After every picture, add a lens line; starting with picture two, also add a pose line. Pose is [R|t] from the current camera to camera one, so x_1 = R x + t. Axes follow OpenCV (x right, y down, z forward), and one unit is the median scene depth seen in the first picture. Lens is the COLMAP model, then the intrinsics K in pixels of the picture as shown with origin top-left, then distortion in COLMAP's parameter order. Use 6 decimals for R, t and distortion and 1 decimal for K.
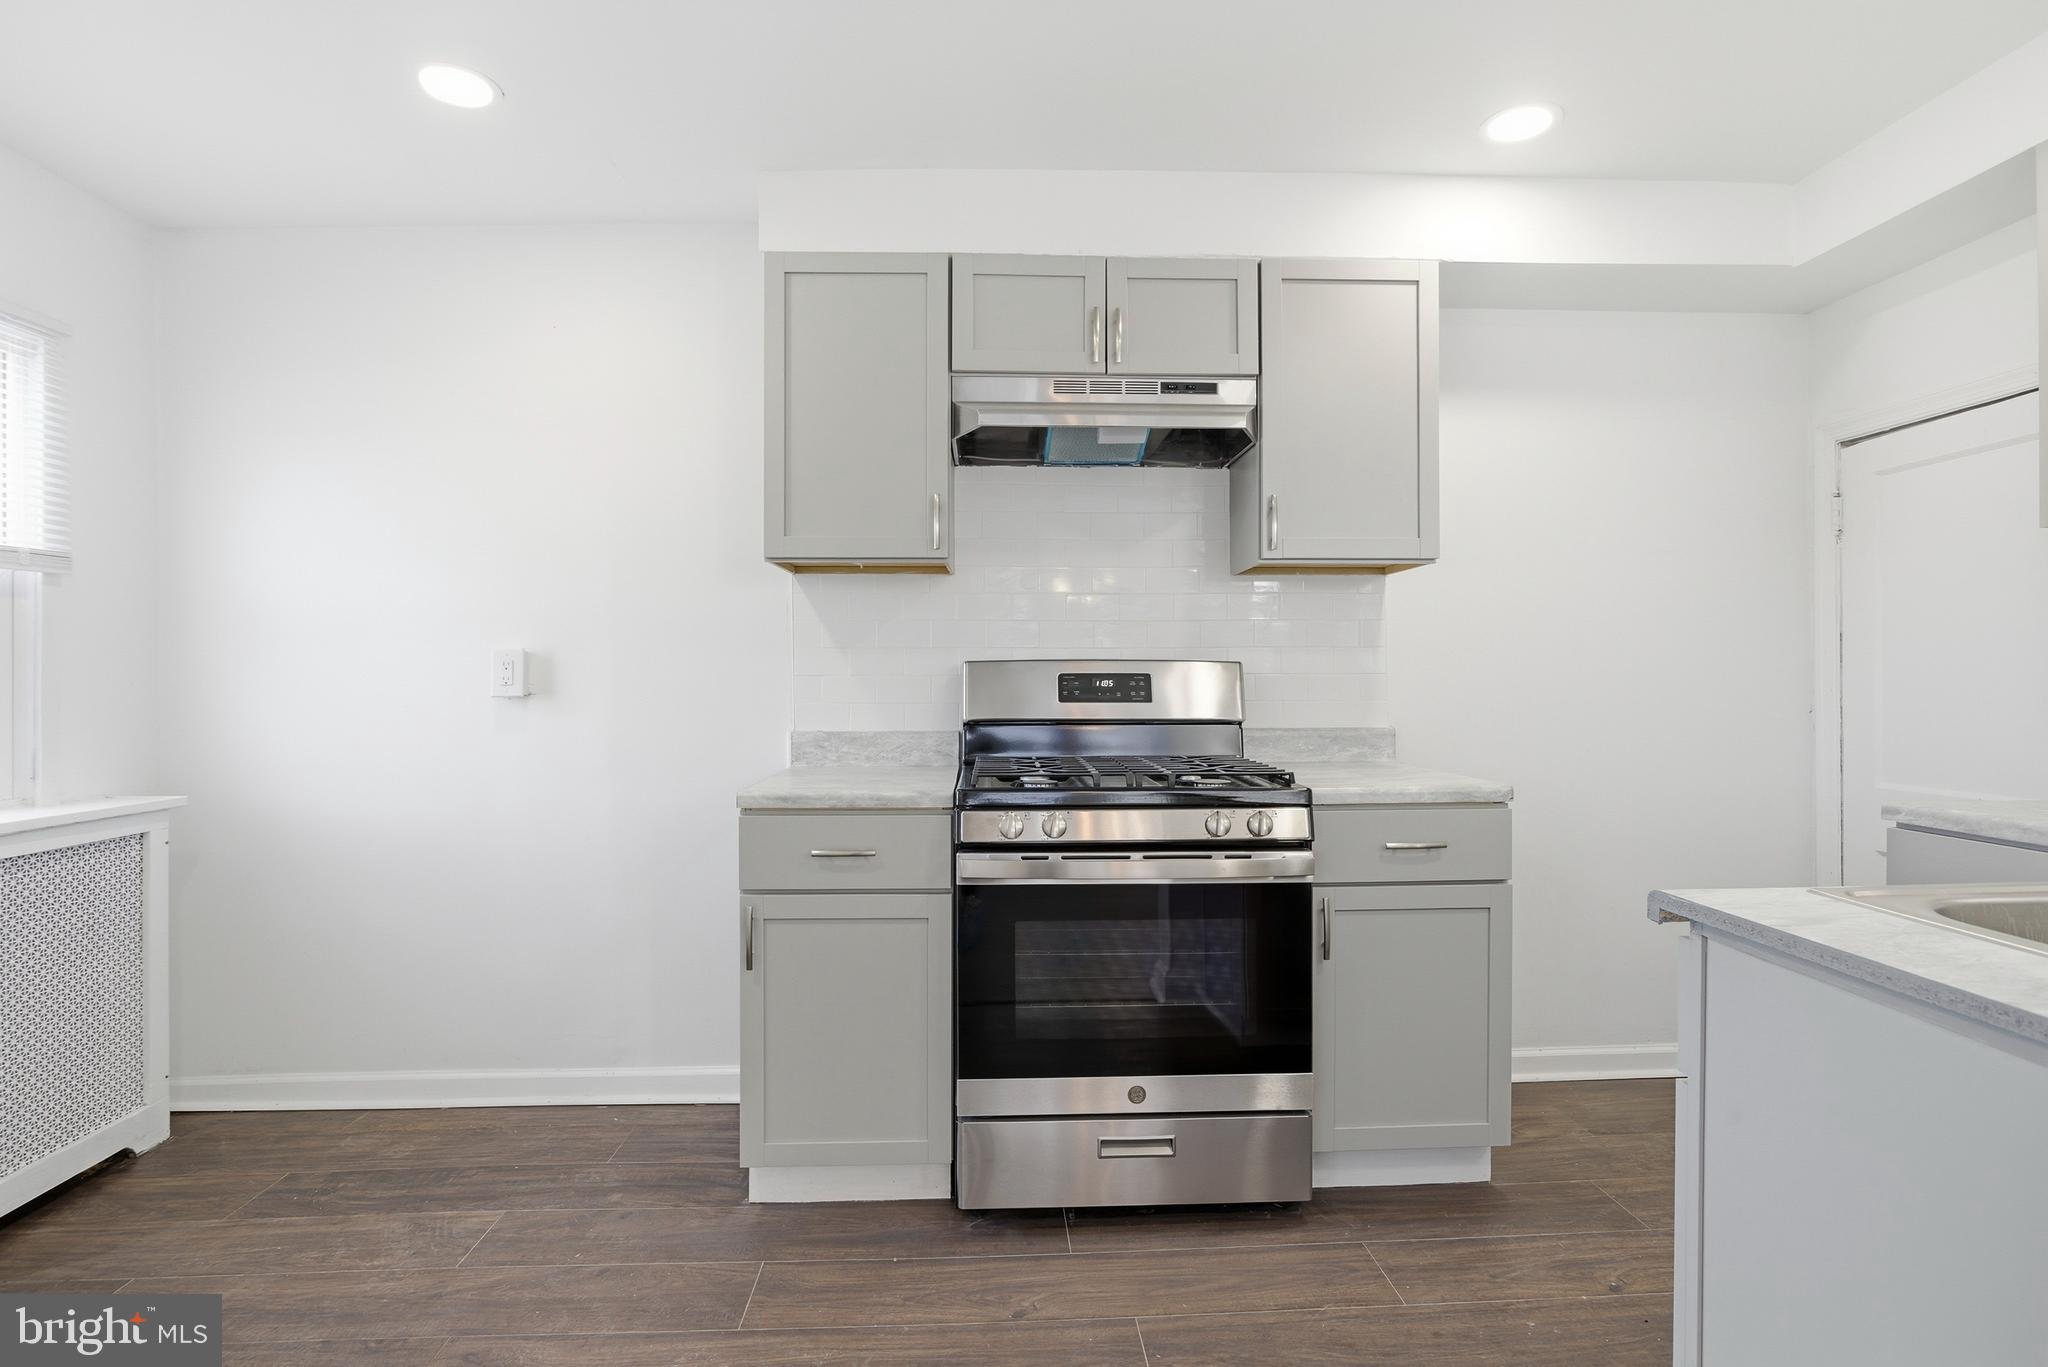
lens RADIAL K [[979.6, 0, 1024.0], [0, 979.6, 683.5], [0, 0, 1]] dist [-0.011743, 0.000583]
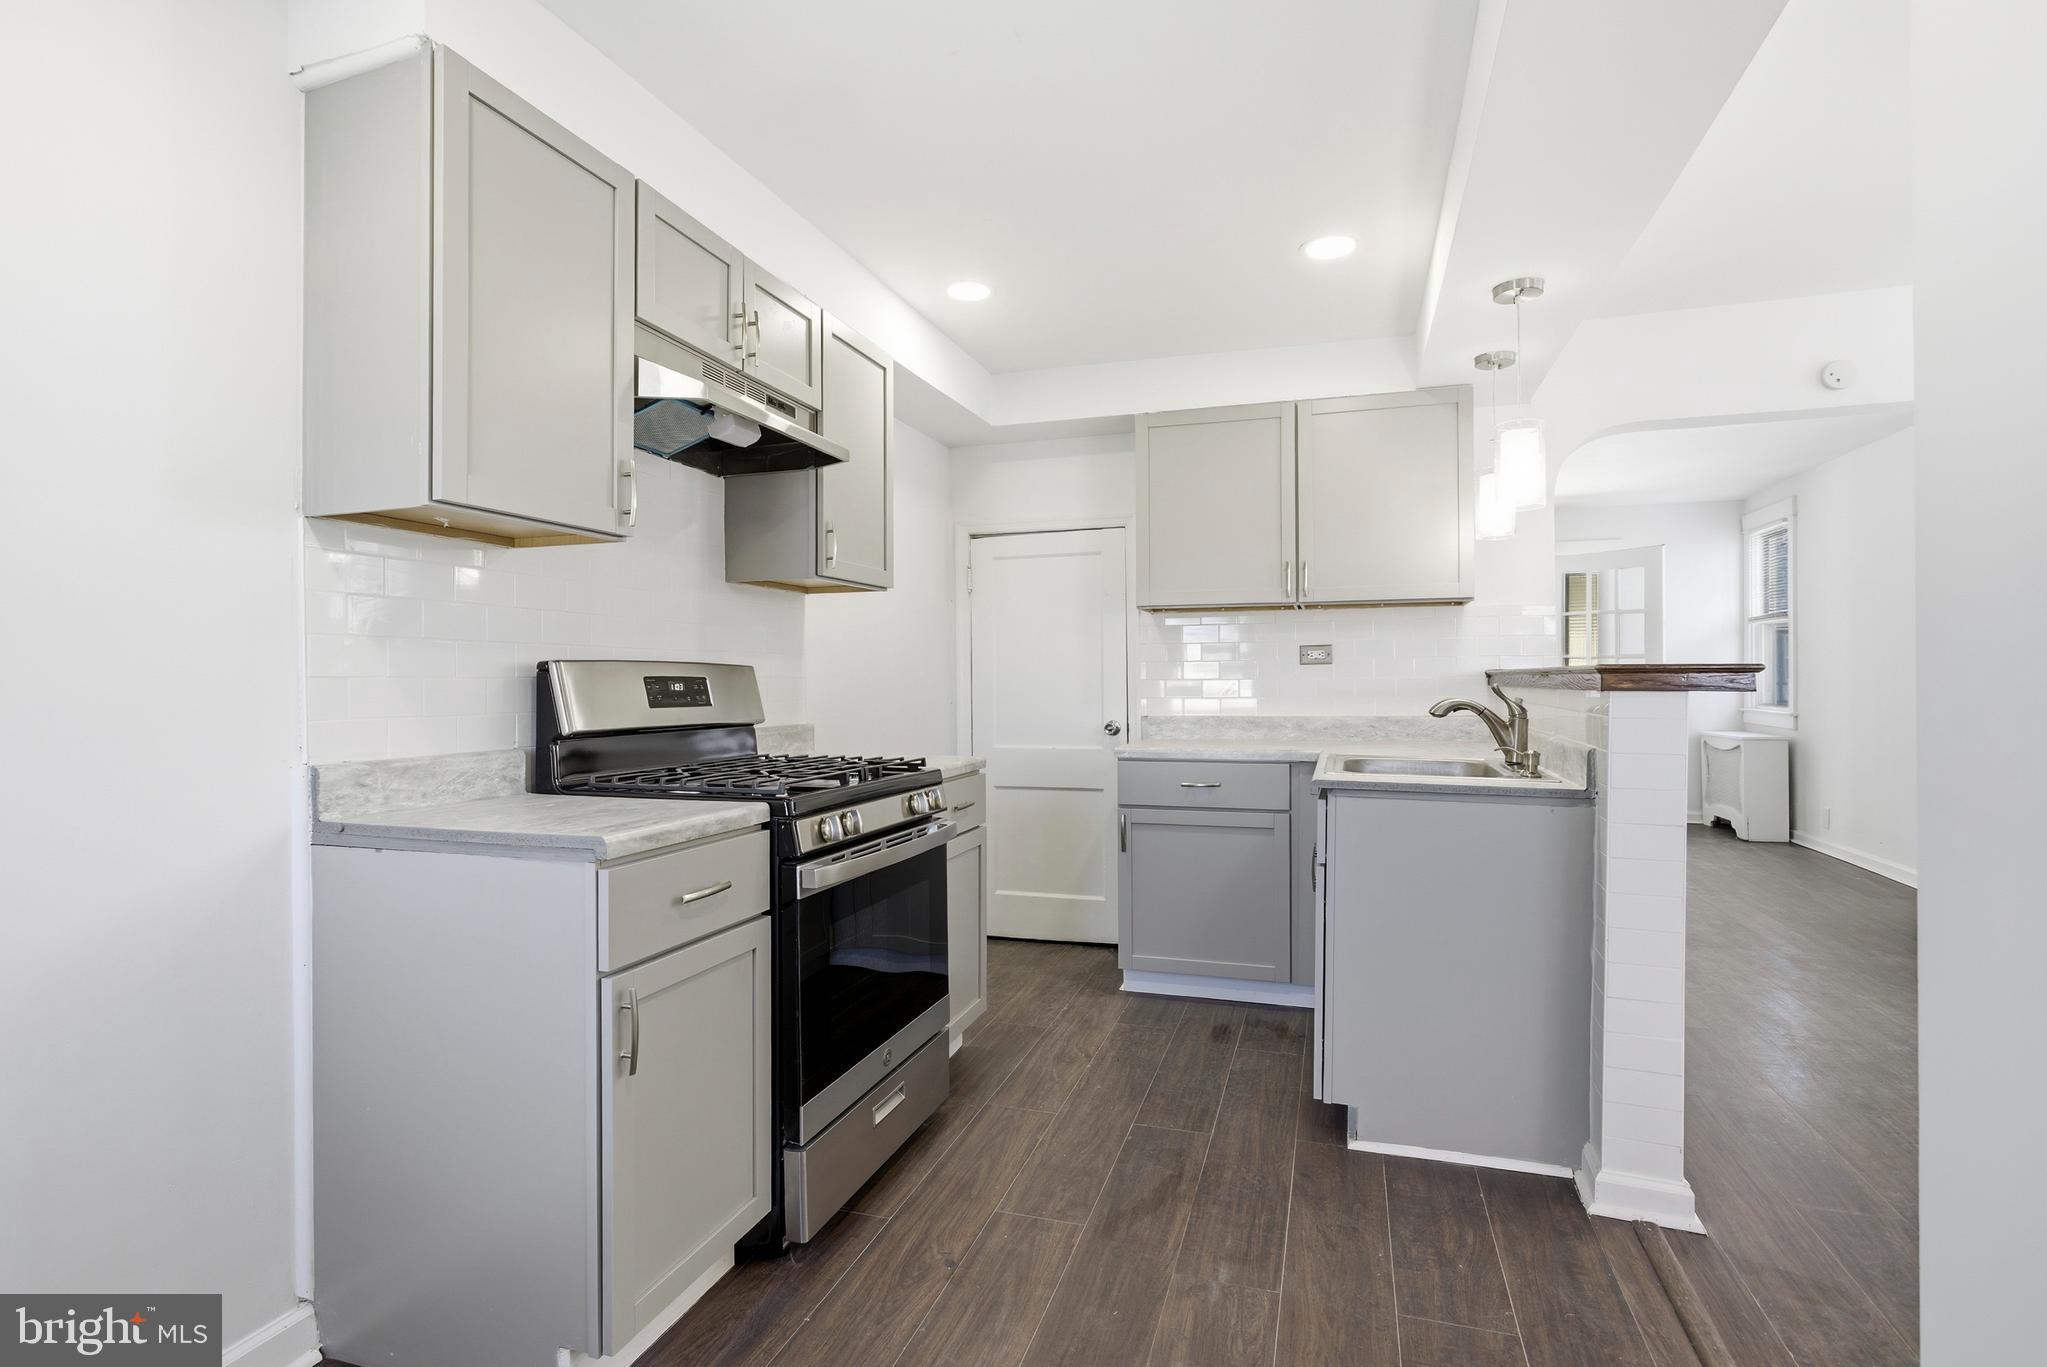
lens RADIAL K [[989.3, 0, 1030.4], [0, 989.3, 672.7], [0, 0, 1]] dist [-0.001814, 0.000539]
pose [[0.347937, 0.009008, 0.937475, -0.768564], [0.005993, 0.999912, -0.011832, -0.000574], [-0.937499, 0.009735, 0.347852, 0.395203]]
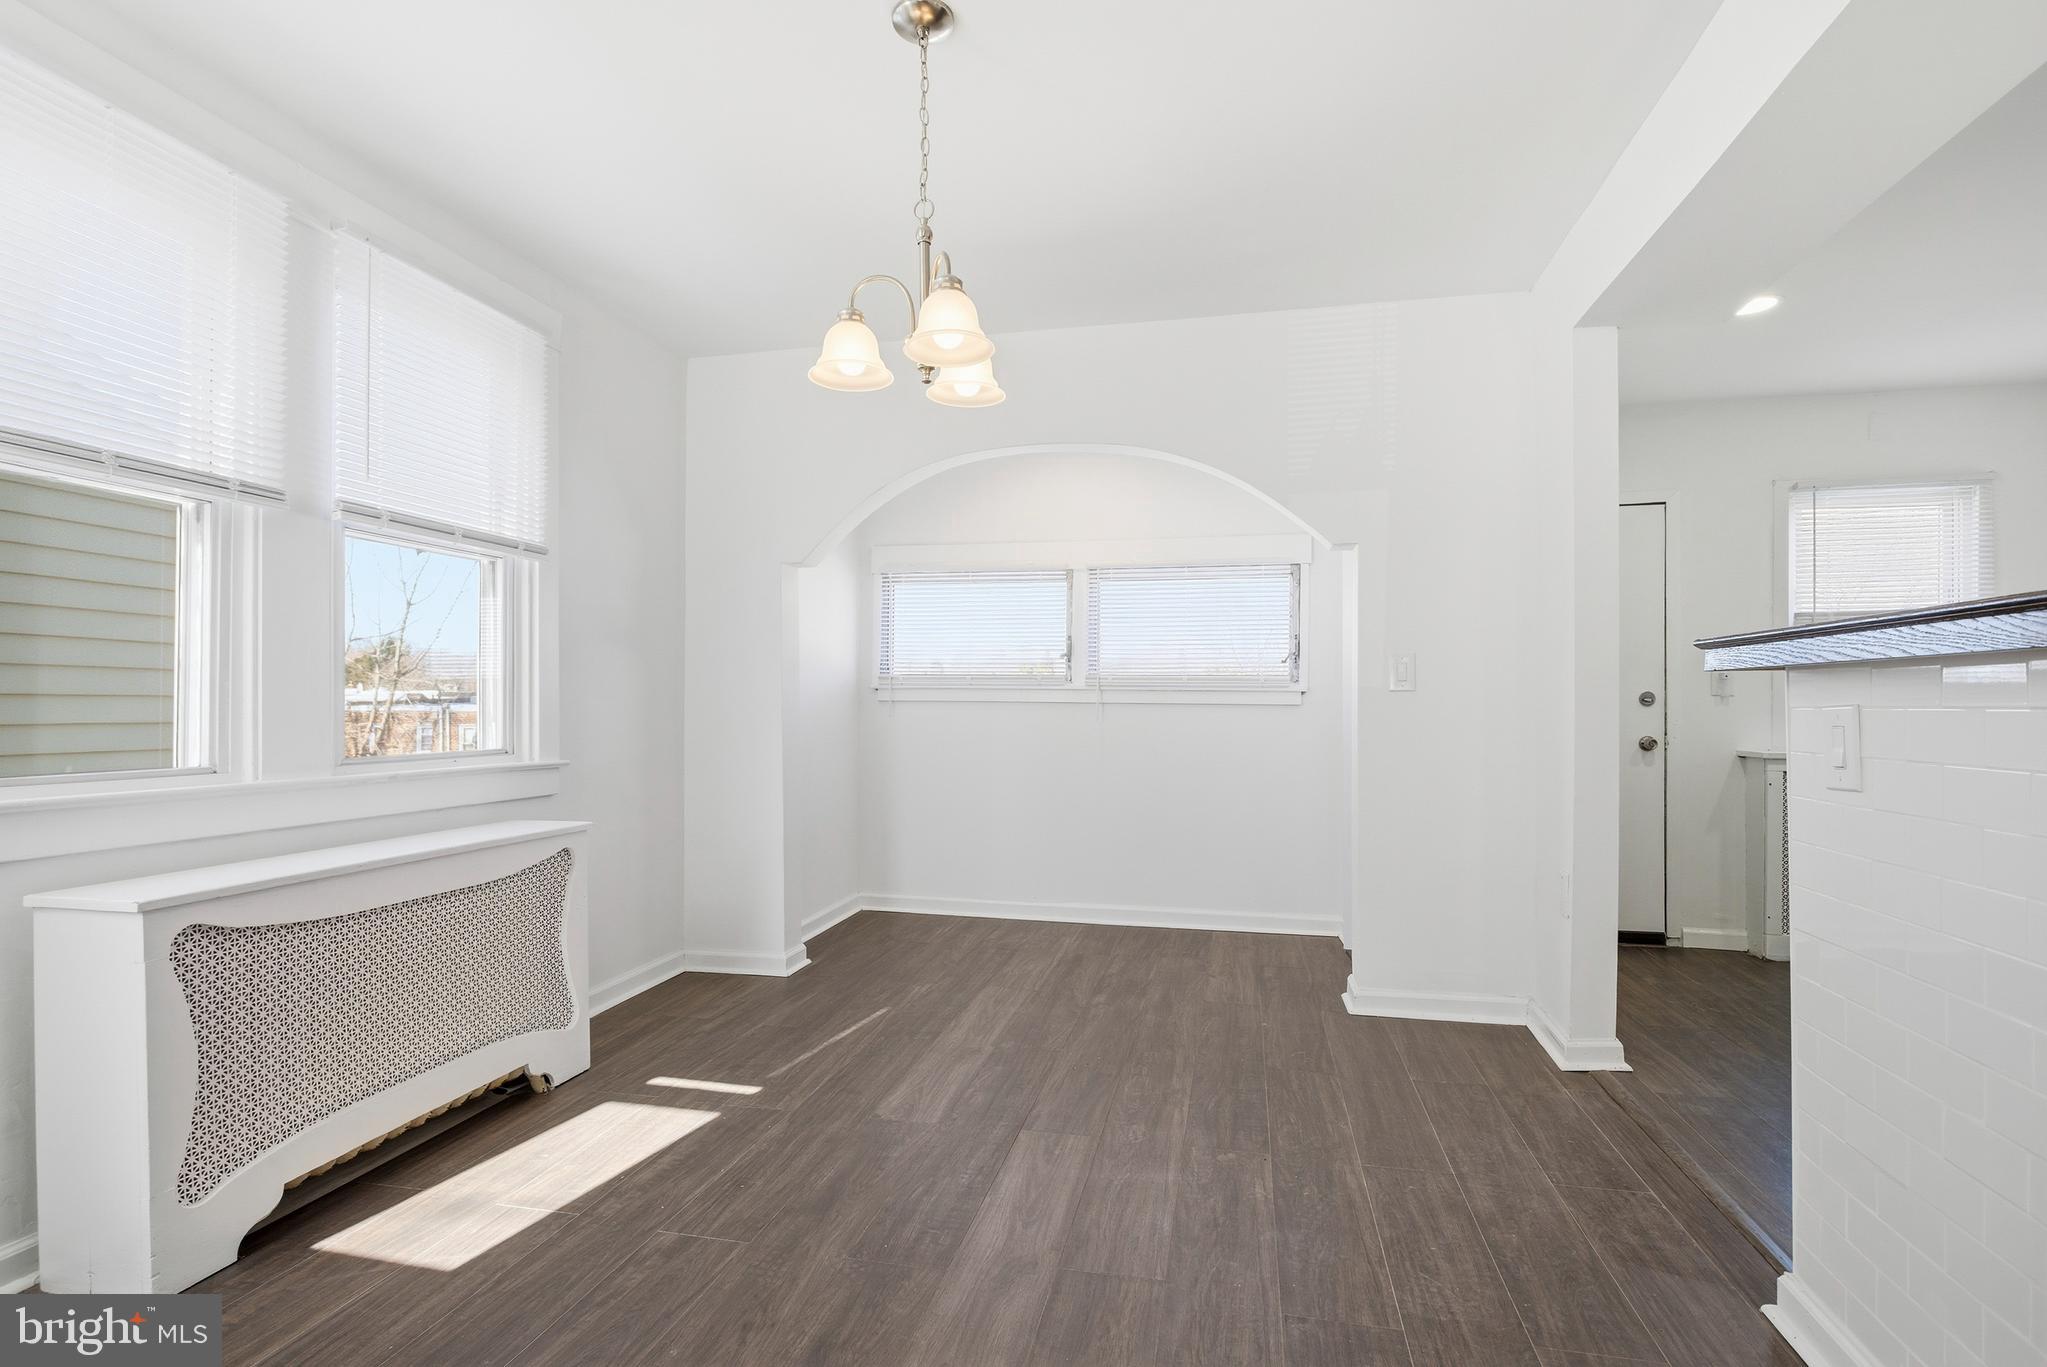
lens RADIAL K [[987.6, 0, 1026.1], [0, 987.6, 702.3], [0, 0, 1]] dist [-0.001382, -0.000415]
pose [[-0.253524, 0.001821, -0.967327, 1.120754], [-0.002582, 0.999993, 0.002559, 0.033864], [0.967326, 0.003147, -0.253518, -0.205242]]
